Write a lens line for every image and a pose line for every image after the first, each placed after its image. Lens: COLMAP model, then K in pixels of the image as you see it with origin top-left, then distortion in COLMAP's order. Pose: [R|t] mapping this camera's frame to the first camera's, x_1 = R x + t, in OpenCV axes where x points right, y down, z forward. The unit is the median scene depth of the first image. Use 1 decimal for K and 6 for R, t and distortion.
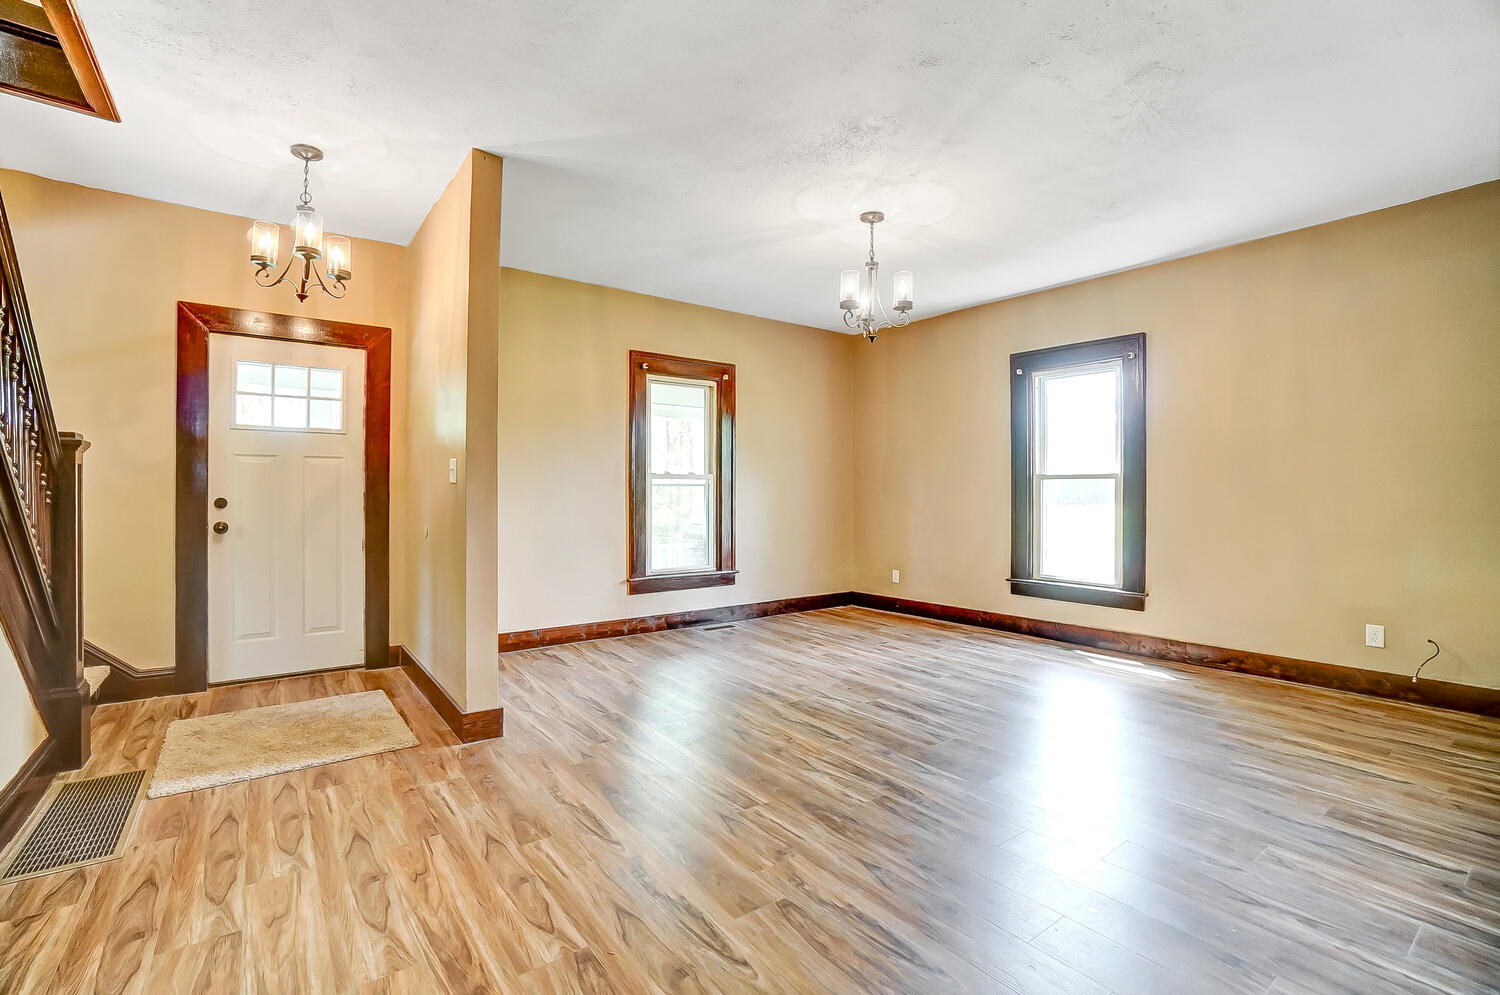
lens RADIAL K [[666.0, 0, 739.3], [0, 666.0, 490.6], [0, 0, 1]] dist [-0.067070, 0.023193]
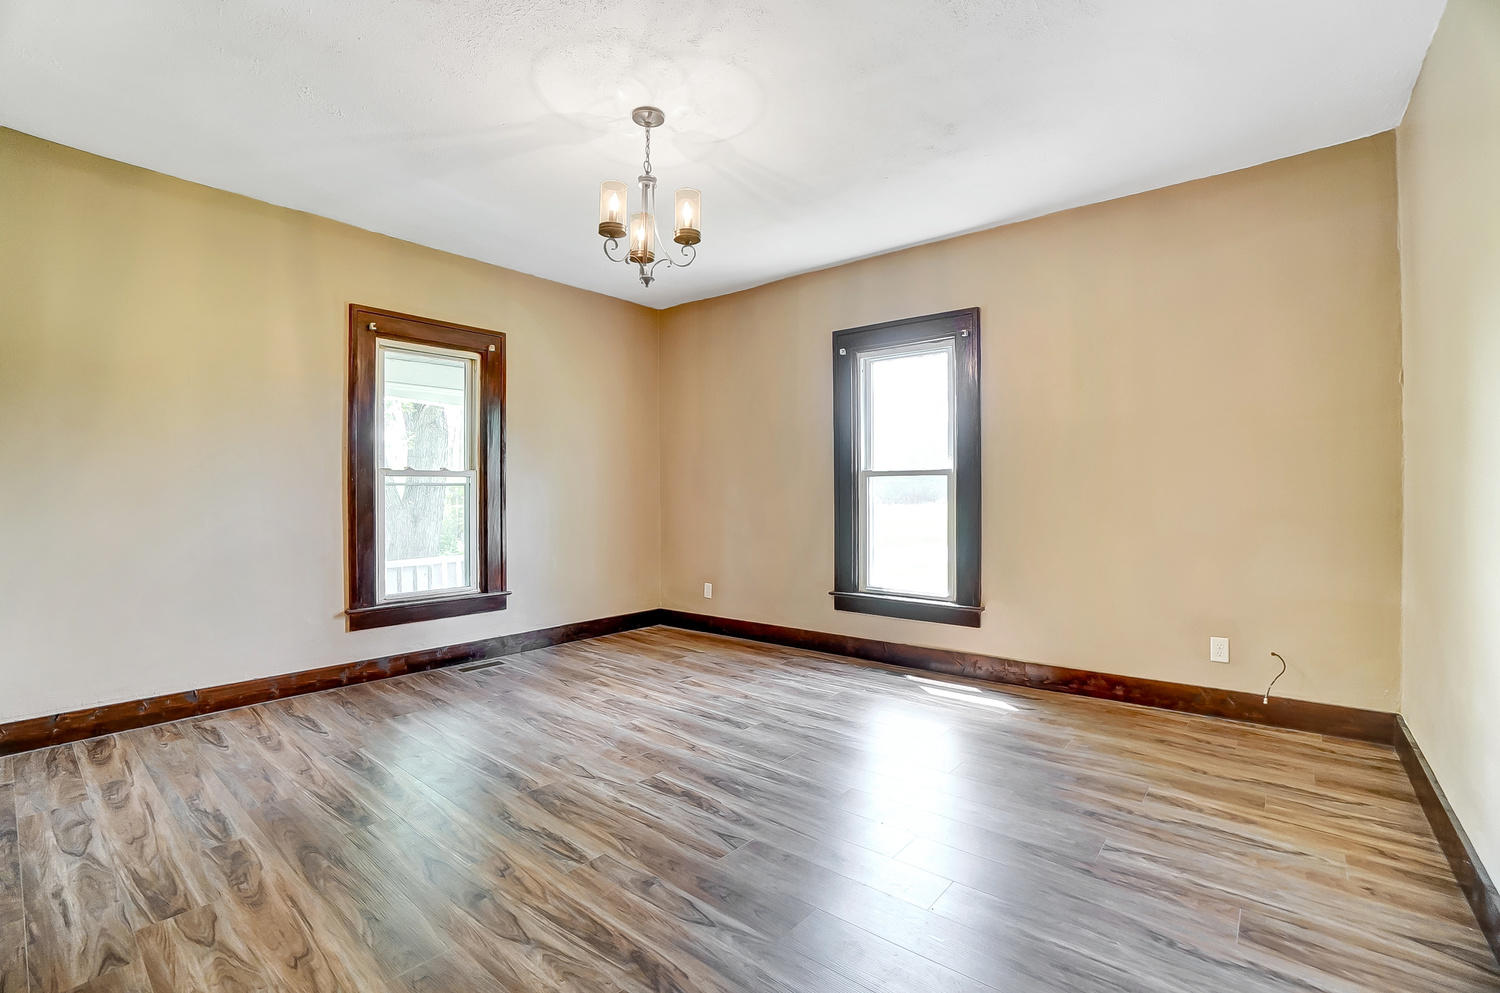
lens RADIAL K [[666.0, 0, 739.3], [0, 666.0, 489.6], [0, 0, 1]] dist [-0.067070, 0.023193]
pose [[0.971948, -0.003498, 0.235171, 0.118675], [0.004512, 0.999983, -0.003775, 0.003467], [-0.235154, 0.004730, 0.971947, 0.250152]]
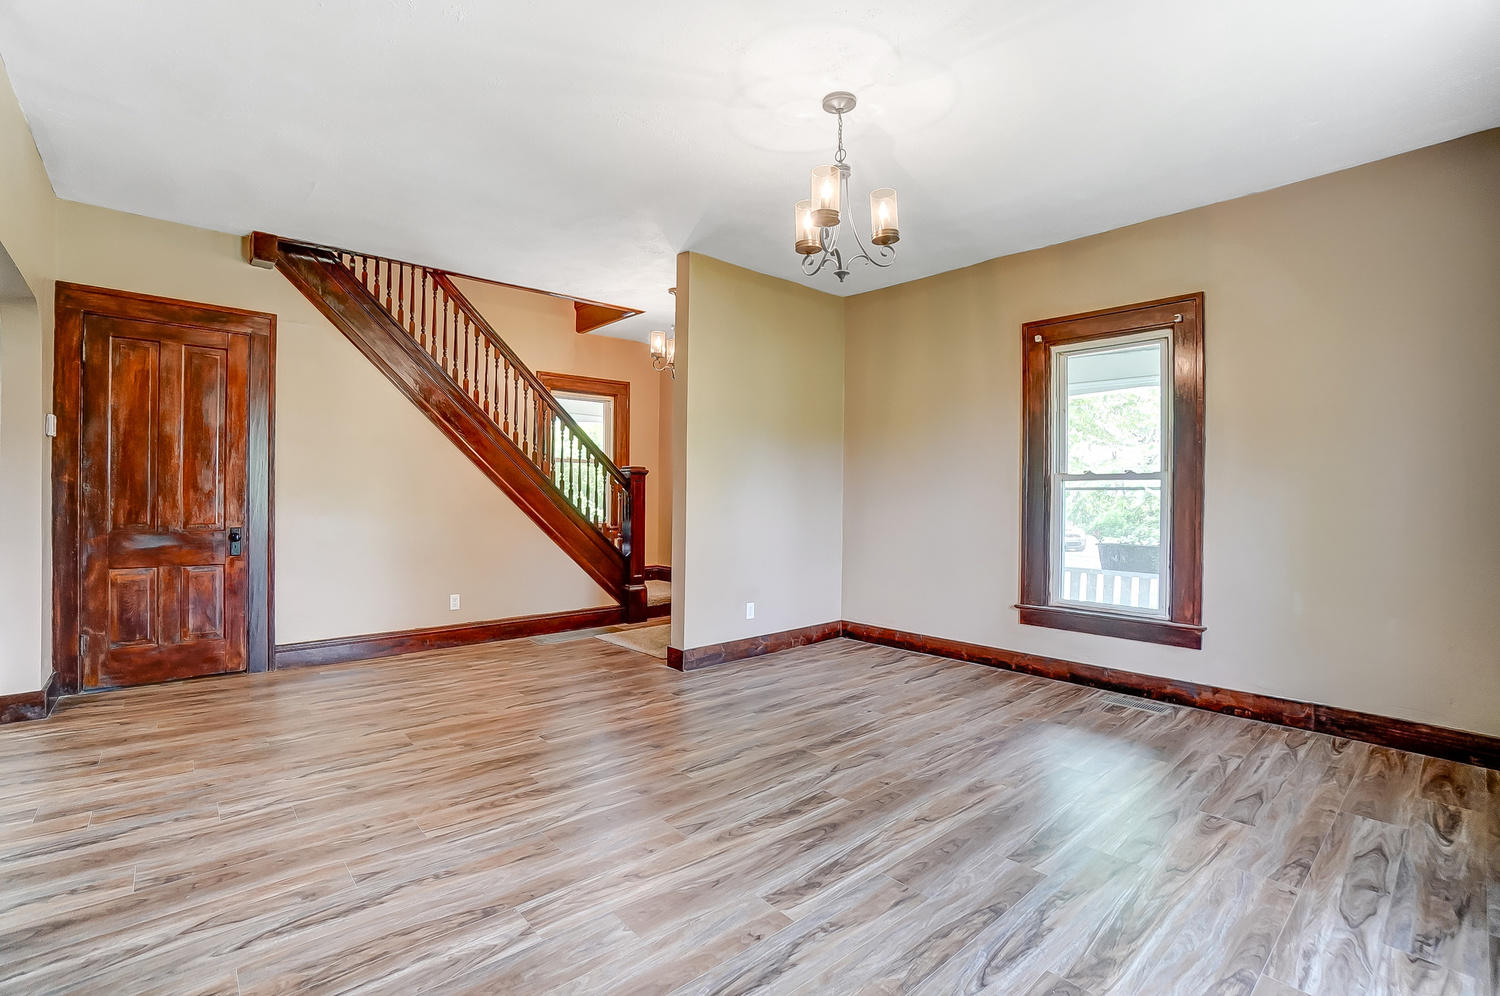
lens RADIAL K [[676.0, 0, 743.1], [0, 676.0, 495.3], [0, 0, 1]] dist [-0.065470, 0.022930]
pose [[0.093172, 0.000332, -0.995650, 0.830070], [-0.007627, 0.999971, -0.000380, 0.002364], [0.995621, 0.007630, 0.093171, 0.775905]]
